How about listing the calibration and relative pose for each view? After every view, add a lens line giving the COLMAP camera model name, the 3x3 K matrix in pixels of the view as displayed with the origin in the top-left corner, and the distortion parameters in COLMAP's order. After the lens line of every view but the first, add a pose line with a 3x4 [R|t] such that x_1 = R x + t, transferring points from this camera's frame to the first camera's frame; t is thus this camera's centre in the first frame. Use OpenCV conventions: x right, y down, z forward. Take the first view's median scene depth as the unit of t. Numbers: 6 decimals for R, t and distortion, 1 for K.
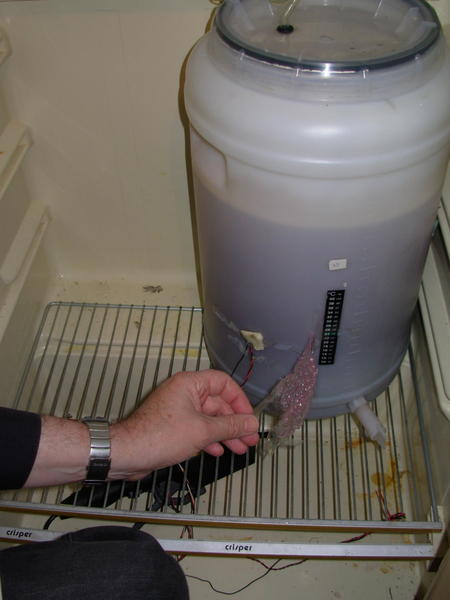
lens RADIAL K [[675.0, 0, 225.0], [0, 675.0, 300.0], [0, 0, 1]] dist [-0.262438, 0.225457]
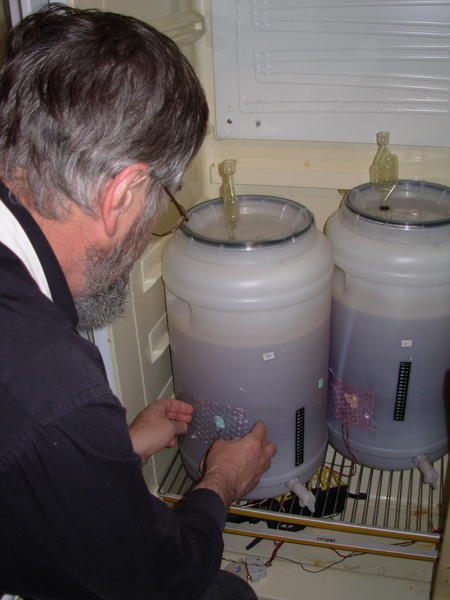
lens RADIAL K [[675.0, 0, 225.0], [0, 675.0, 300.0], [0, 0, 1]] dist [-0.262438, 0.225457]
pose [[0.980105, 0.081979, -0.180758, 0.012536], [-0.134565, 0.943908, -0.301547, 0.345452], [0.145898, 0.319872, 0.936160, -0.549520]]
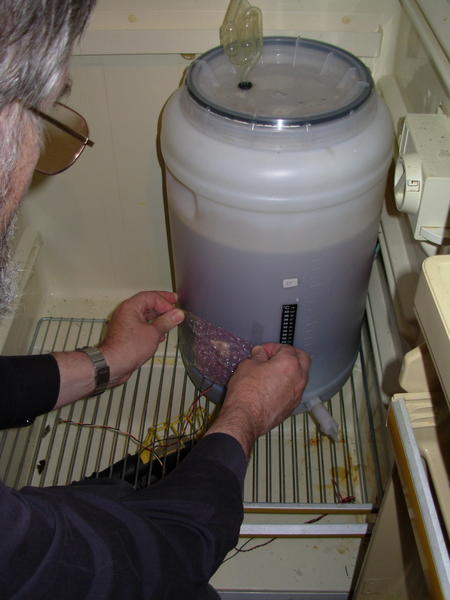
lens RADIAL K [[675.0, 0, 225.0], [0, 675.0, 300.0], [0, 0, 1]] dist [-0.262438, 0.225457]
pose [[0.999366, -0.008523, 0.034555, 0.008783], [0.009384, 0.999648, -0.024824, 0.005356], [-0.034331, 0.025133, 0.999094, -0.168069]]
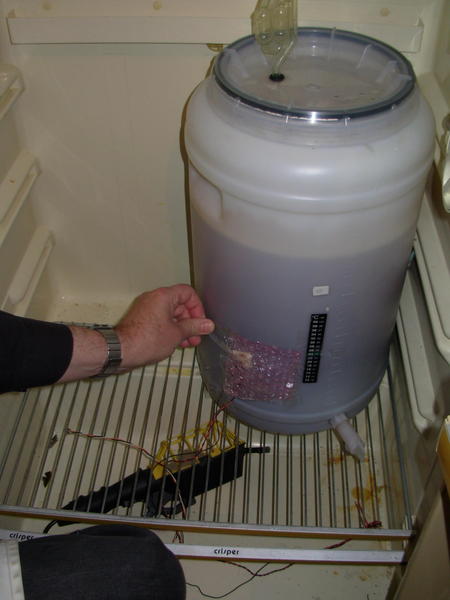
lens RADIAL K [[675.0, 0, 225.0], [0, 675.0, 300.0], [0, 0, 1]] dist [-0.262438, 0.225457]
pose [[0.999712, 0.016985, 0.016935, -0.007310], [-0.016303, 0.999081, -0.039647, 0.007747], [-0.017593, 0.039360, 0.999070, -0.090457]]
